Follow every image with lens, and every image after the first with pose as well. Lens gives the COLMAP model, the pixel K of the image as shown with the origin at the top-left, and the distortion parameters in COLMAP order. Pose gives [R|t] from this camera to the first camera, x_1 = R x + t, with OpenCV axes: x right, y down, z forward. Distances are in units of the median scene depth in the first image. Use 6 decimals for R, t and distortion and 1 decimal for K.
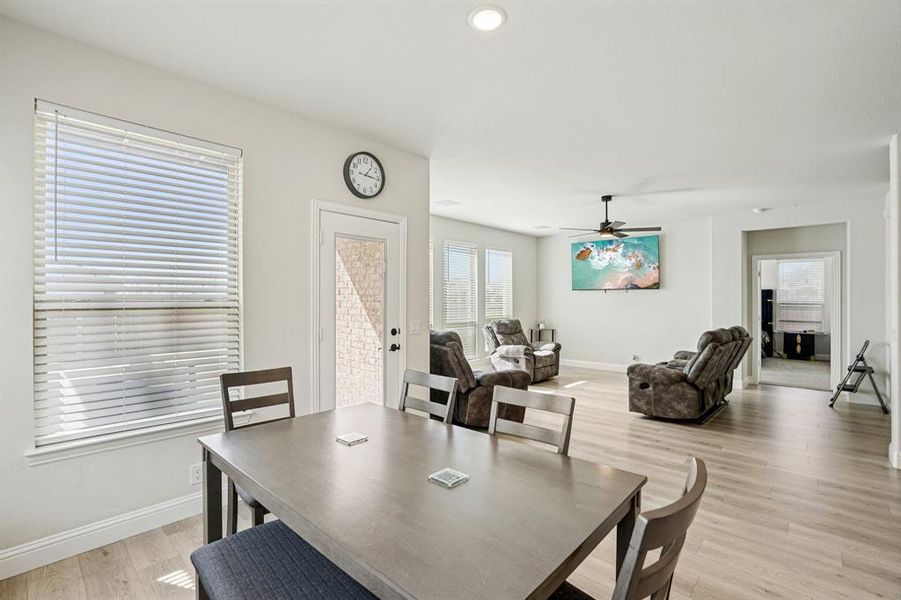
lens RADIAL K [[428.1, 0, 449.6], [0, 428.1, 295.9], [0, 0, 1]] dist [-0.019261, 0.003337]
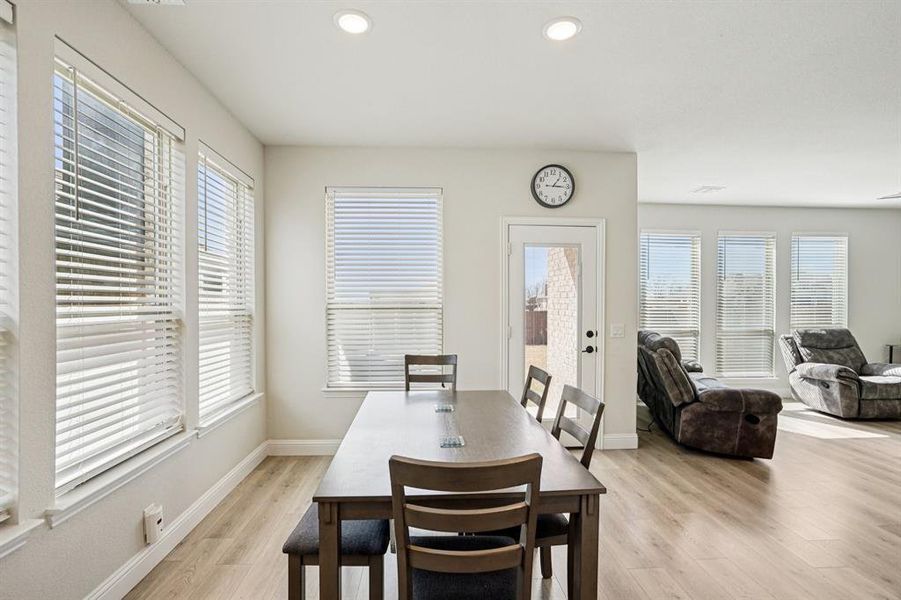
lens RADIAL K [[428.1, 0, 442.0], [0, 428.1, 306.2], [0, 0, 1]] dist [-0.019261, 0.003337]
pose [[0.726504, 0.003513, -0.687153, 0.287099], [0.007460, 0.999888, 0.012999, 0.001927], [0.687122, -0.014570, 0.726396, 0.023121]]
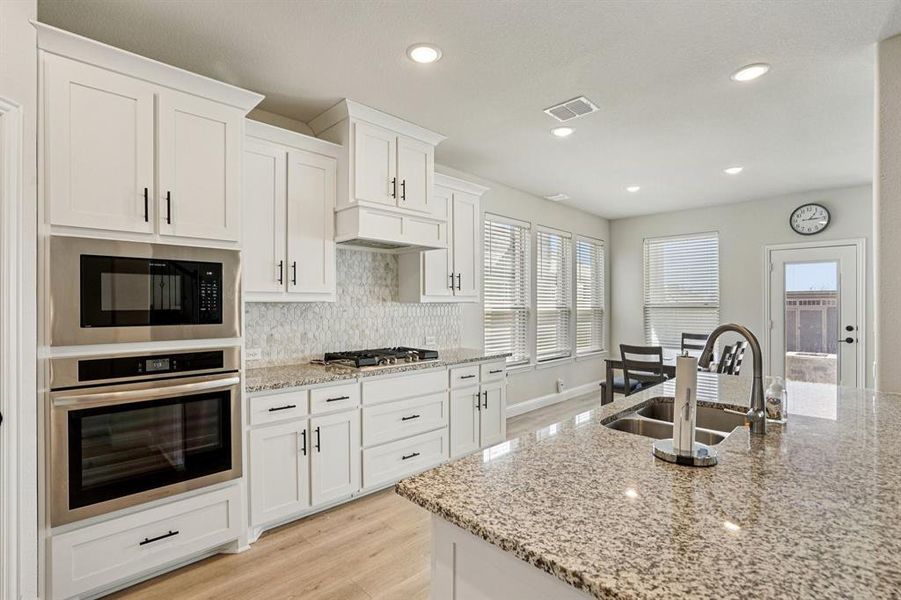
lens RADIAL K [[428.1, 0, 448.9], [0, 428.1, 300.7], [0, 0, 1]] dist [-0.019261, 0.003337]
pose [[-0.026284, 0.000347, -0.999654, 1.102226], [0.009870, 0.999951, 0.000088, -0.012280], [0.999606, -0.009865, -0.026286, -0.176560]]
